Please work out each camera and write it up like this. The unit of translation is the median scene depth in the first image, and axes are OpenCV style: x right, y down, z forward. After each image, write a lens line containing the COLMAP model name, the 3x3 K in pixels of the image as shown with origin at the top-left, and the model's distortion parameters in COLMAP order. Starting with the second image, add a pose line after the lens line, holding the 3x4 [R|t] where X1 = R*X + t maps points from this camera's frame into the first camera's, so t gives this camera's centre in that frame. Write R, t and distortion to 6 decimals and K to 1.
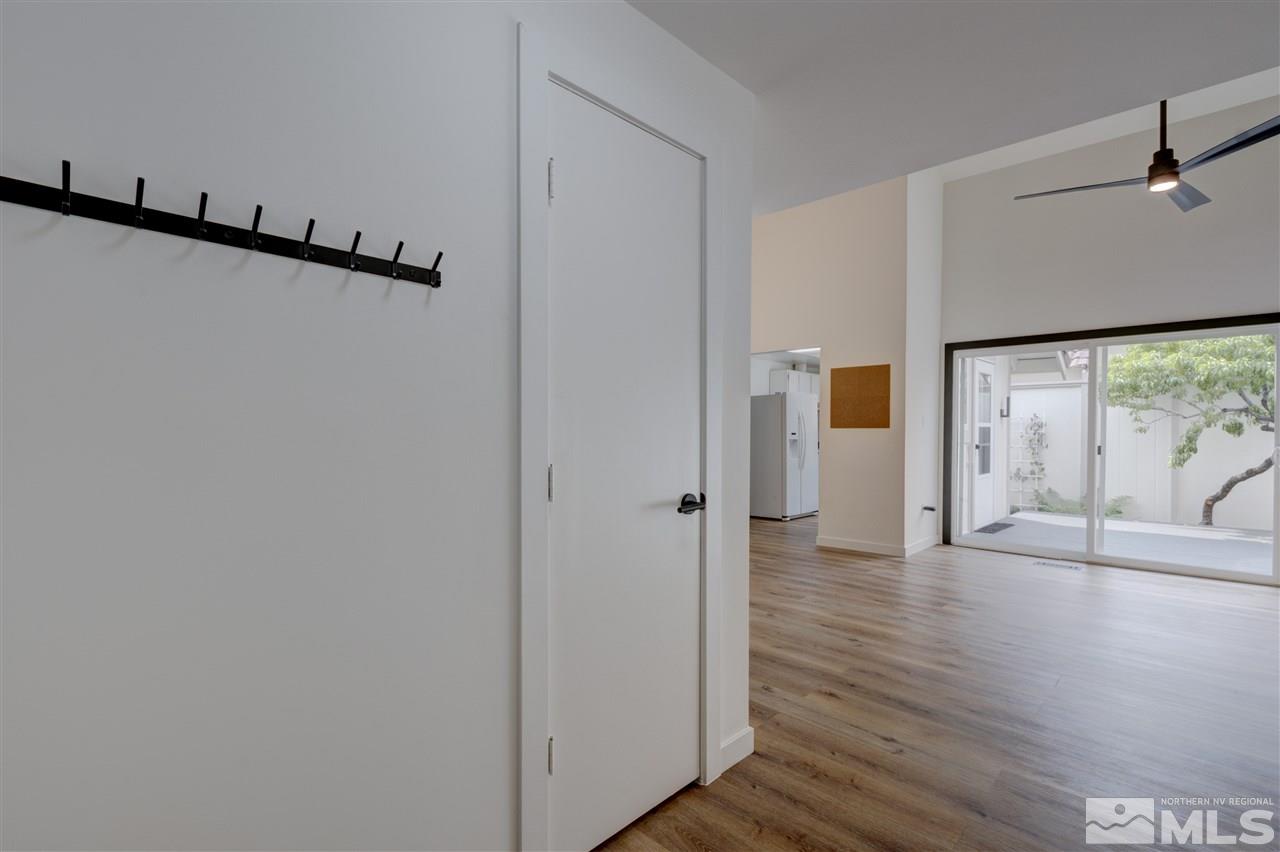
lens RADIAL K [[578.0, 0, 669.9], [0, 578.0, 430.1], [0, 0, 1]] dist [-0.000717, -0.000500]
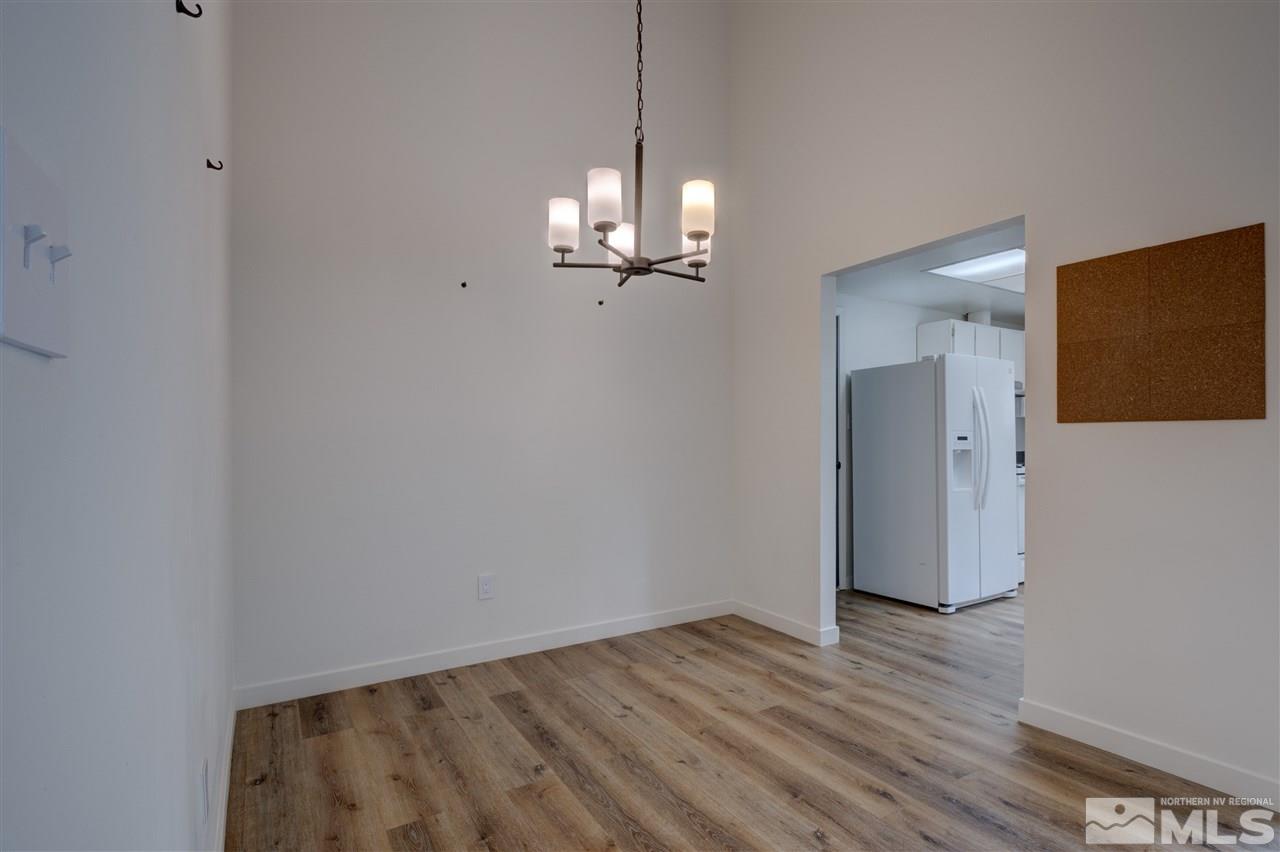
lens RADIAL K [[616.5, 0, 671.1], [0, 616.5, 434.7], [0, 0, 1]] dist [0.002677, -0.012383]
pose [[0.968724, -0.007309, -0.248035, 0.111879], [0.007106, 0.999973, -0.001713, 0.002249], [0.248041, -0.000103, 0.968750, 0.460626]]
